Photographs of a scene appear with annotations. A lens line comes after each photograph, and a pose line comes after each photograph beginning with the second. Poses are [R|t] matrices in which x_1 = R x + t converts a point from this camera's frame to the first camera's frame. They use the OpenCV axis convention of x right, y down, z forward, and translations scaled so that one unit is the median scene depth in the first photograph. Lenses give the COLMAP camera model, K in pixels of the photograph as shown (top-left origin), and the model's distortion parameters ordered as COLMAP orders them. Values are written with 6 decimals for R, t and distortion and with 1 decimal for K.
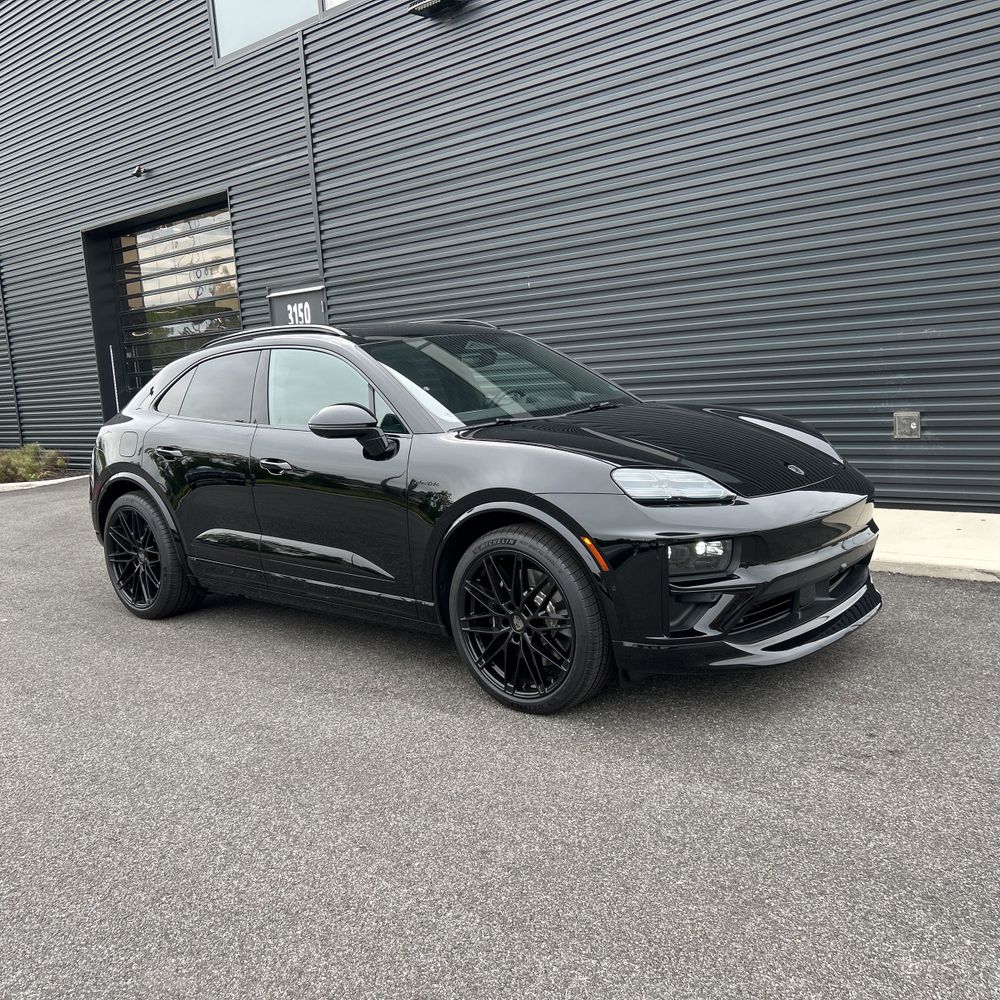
lens RADIAL K [[982.2, 0, 498.5], [0, 982.2, 506.7], [0, 0, 1]] dist [0.067777, -0.003796]
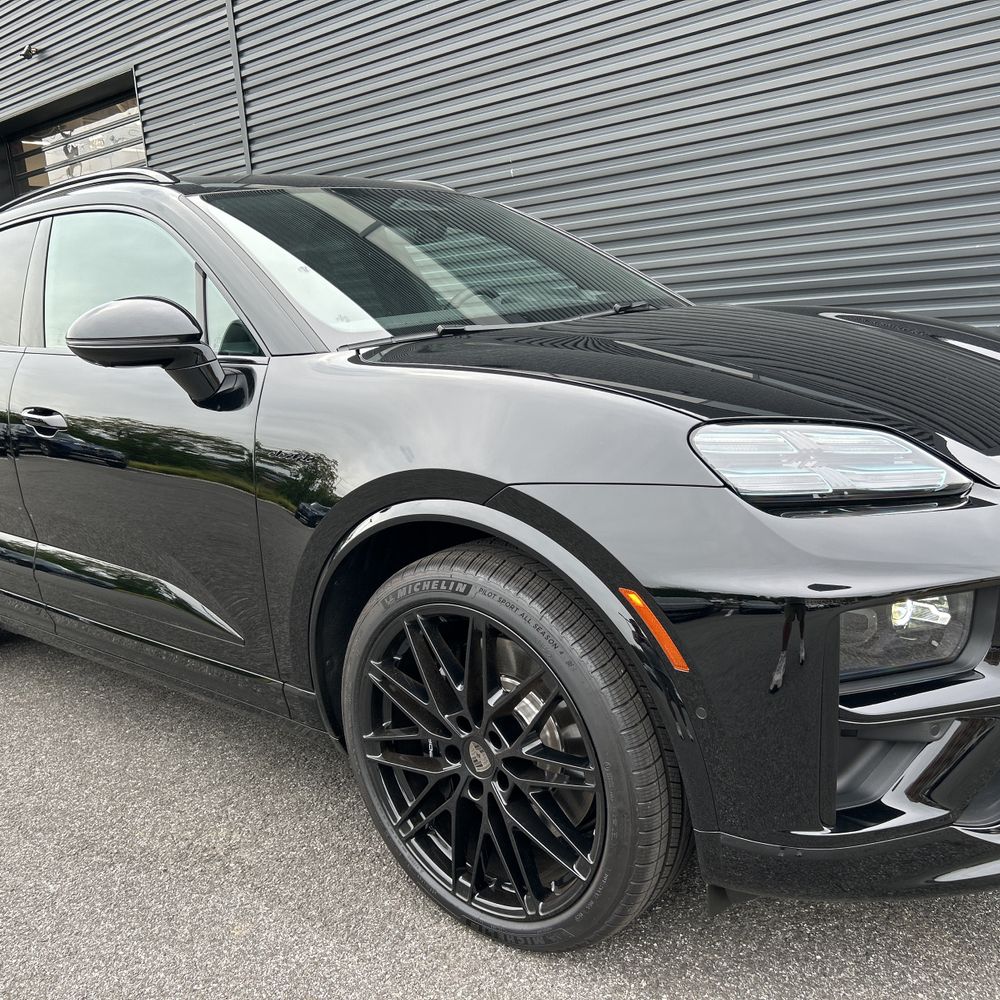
lens RADIAL K [[1024.5, 0, 500.0], [0, 1024.5, 500.0], [0, 0, 1]] dist [0.024039, -0.000658]
pose [[0.999868, -0.010663, 0.012287, 0.024744], [0.010103, 0.998947, 0.044750, -0.024790], [-0.012751, -0.044620, 0.998923, 0.508629]]
